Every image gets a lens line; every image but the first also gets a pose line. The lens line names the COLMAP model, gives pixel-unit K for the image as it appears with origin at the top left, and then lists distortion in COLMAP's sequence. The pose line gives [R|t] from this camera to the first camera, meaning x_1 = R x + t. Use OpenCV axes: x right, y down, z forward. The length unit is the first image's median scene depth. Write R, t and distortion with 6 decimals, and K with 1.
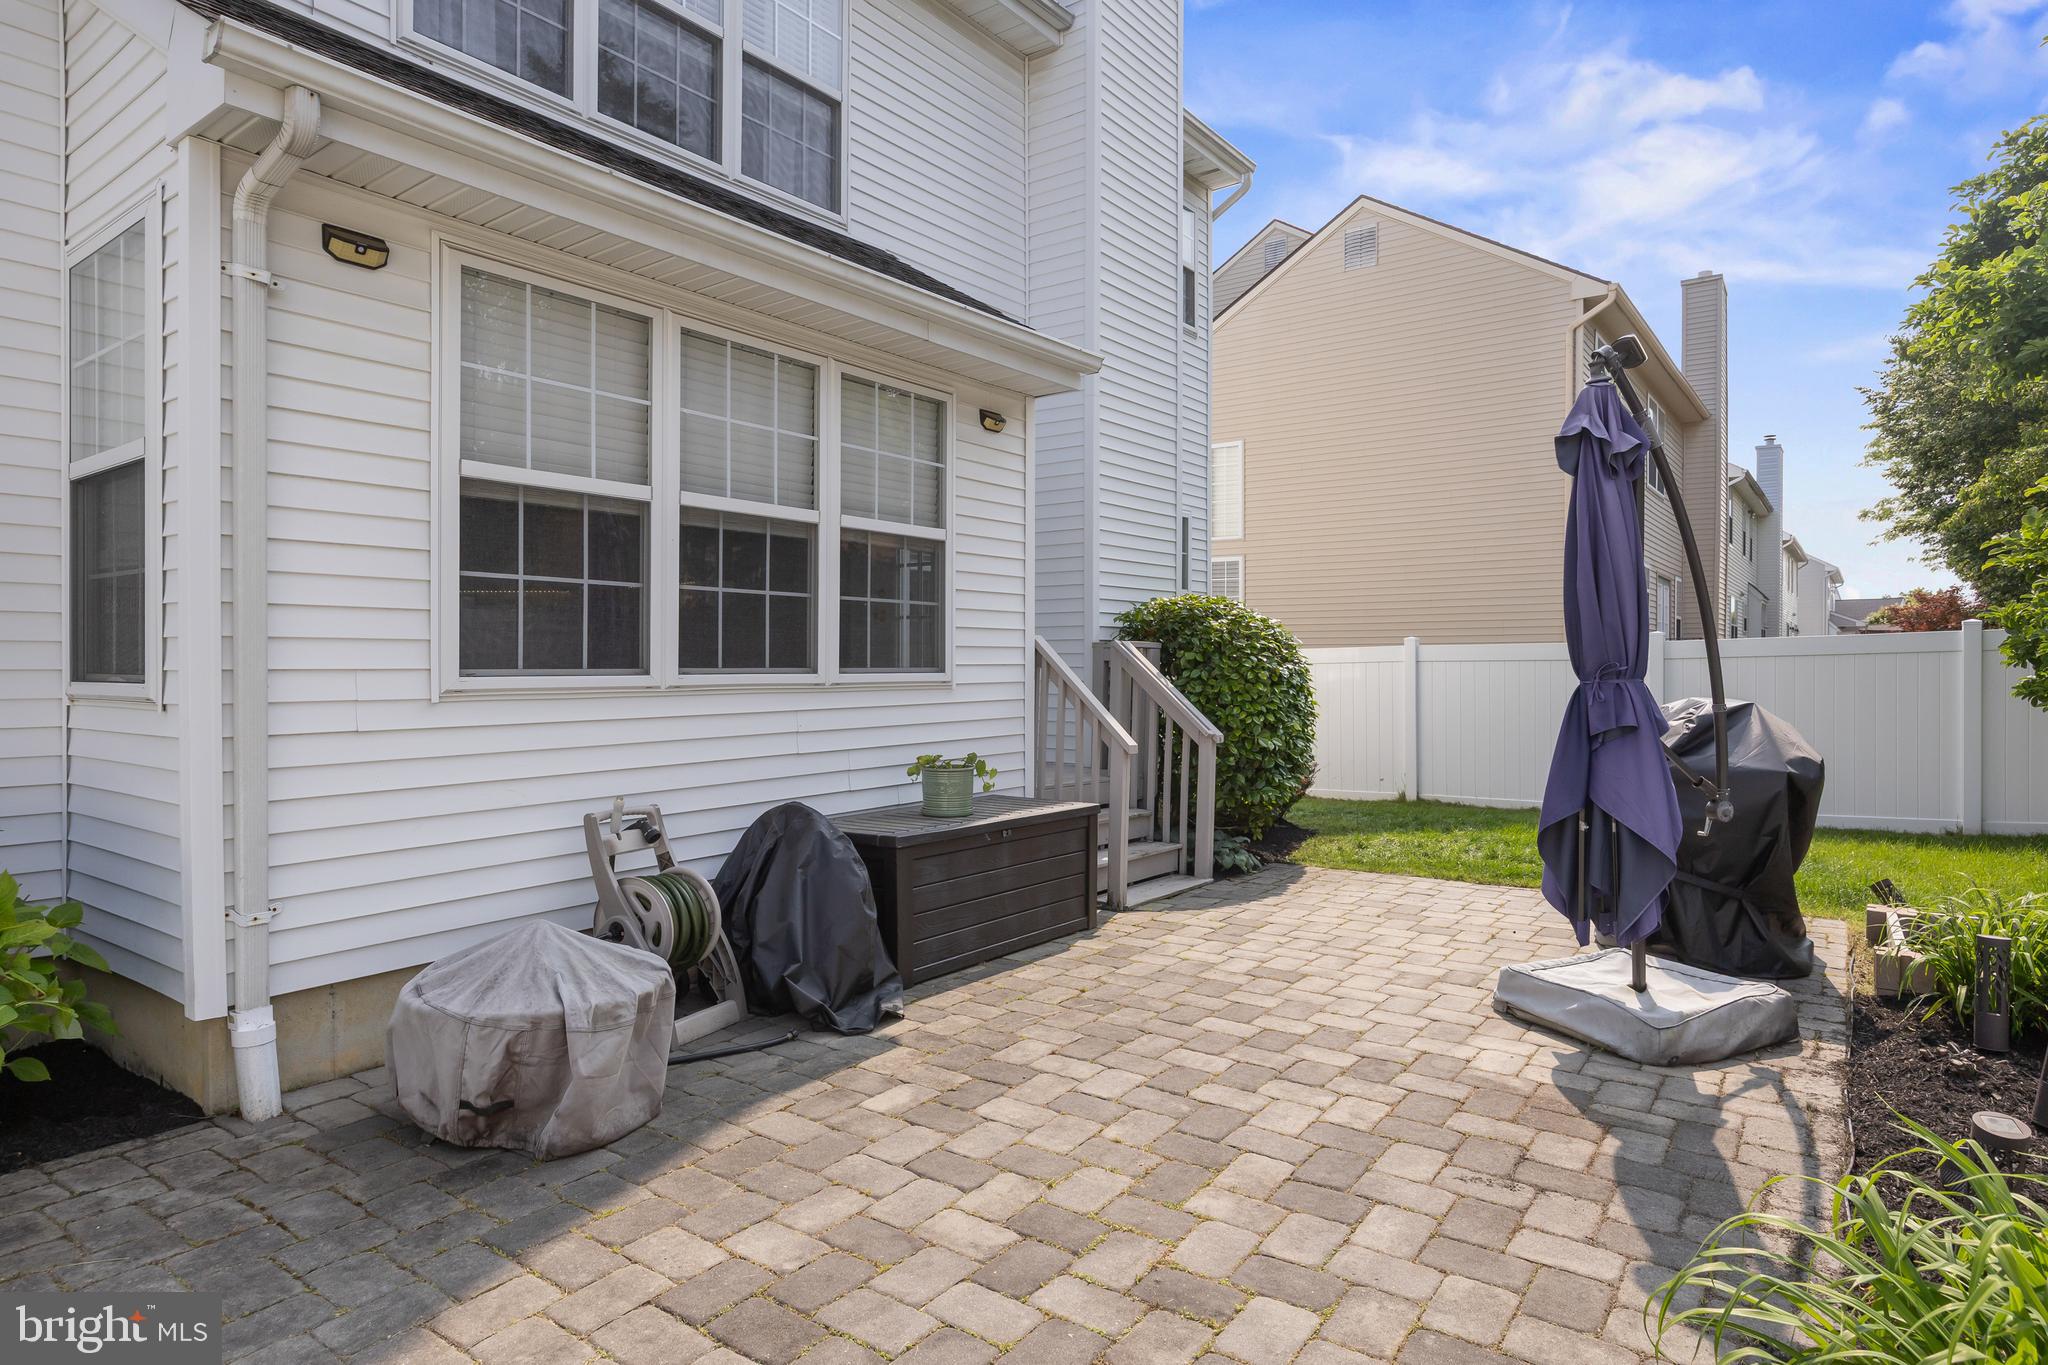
lens RADIAL K [[1150.2, 0, 1022.8], [0, 1150.2, 671.2], [0, 0, 1]] dist [-0.004424, 0.003086]
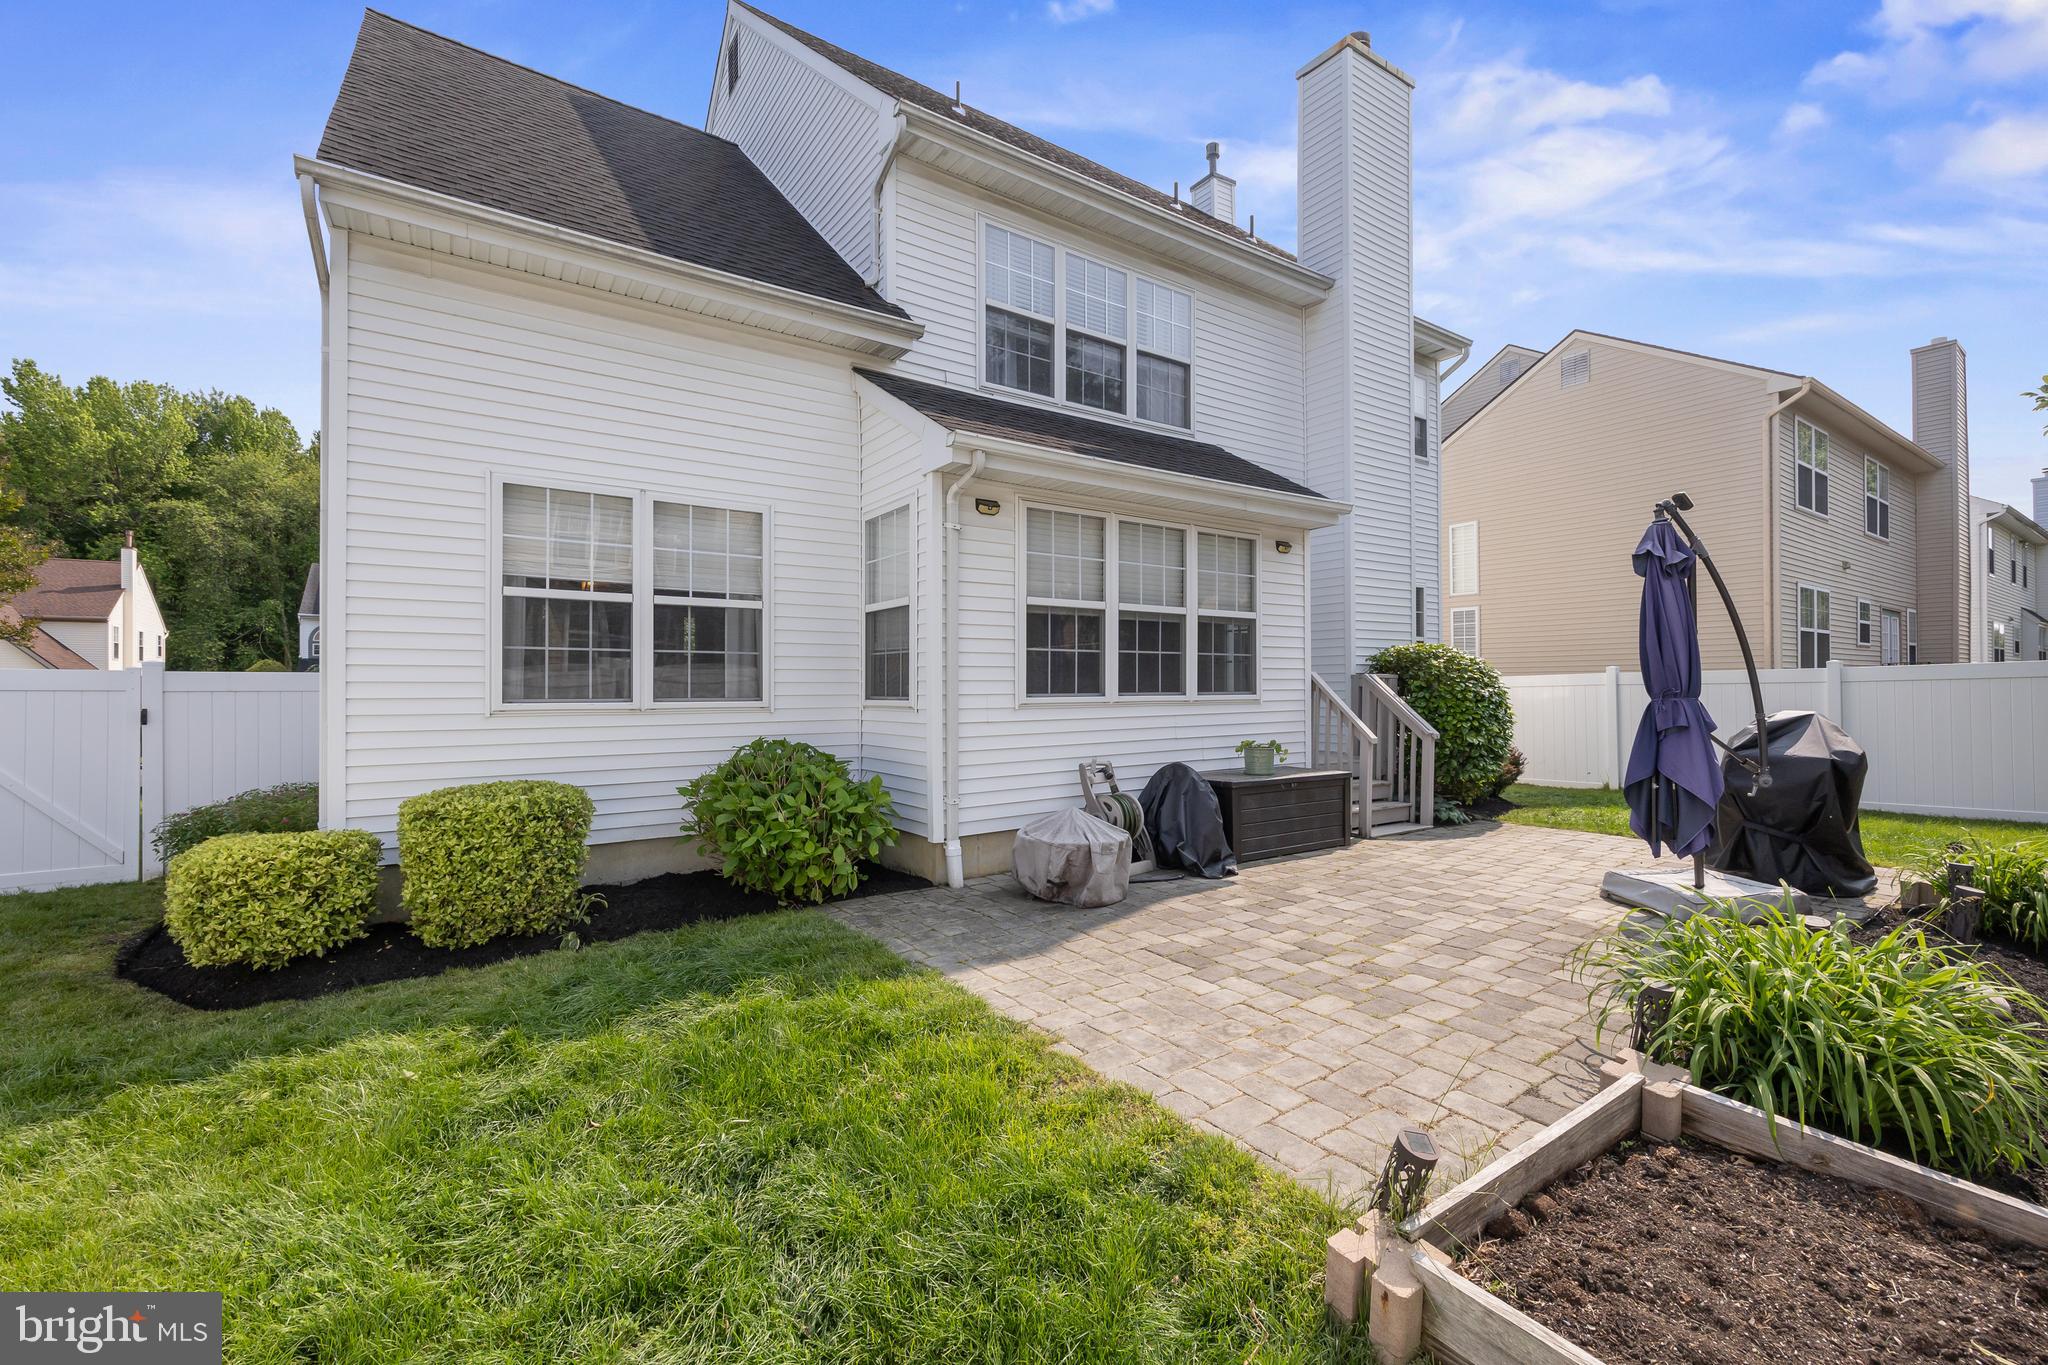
lens RADIAL K [[845.4, 0, 1022.9], [0, 845.4, 678.8], [0, 0, 1]] dist [-0.003849, 0.000151]
pose [[0.947336, -0.007966, -0.320142, 0.010102], [0.002715, 0.999854, -0.016845, -0.002670], [0.320229, 0.015088, 0.947220, -0.427747]]
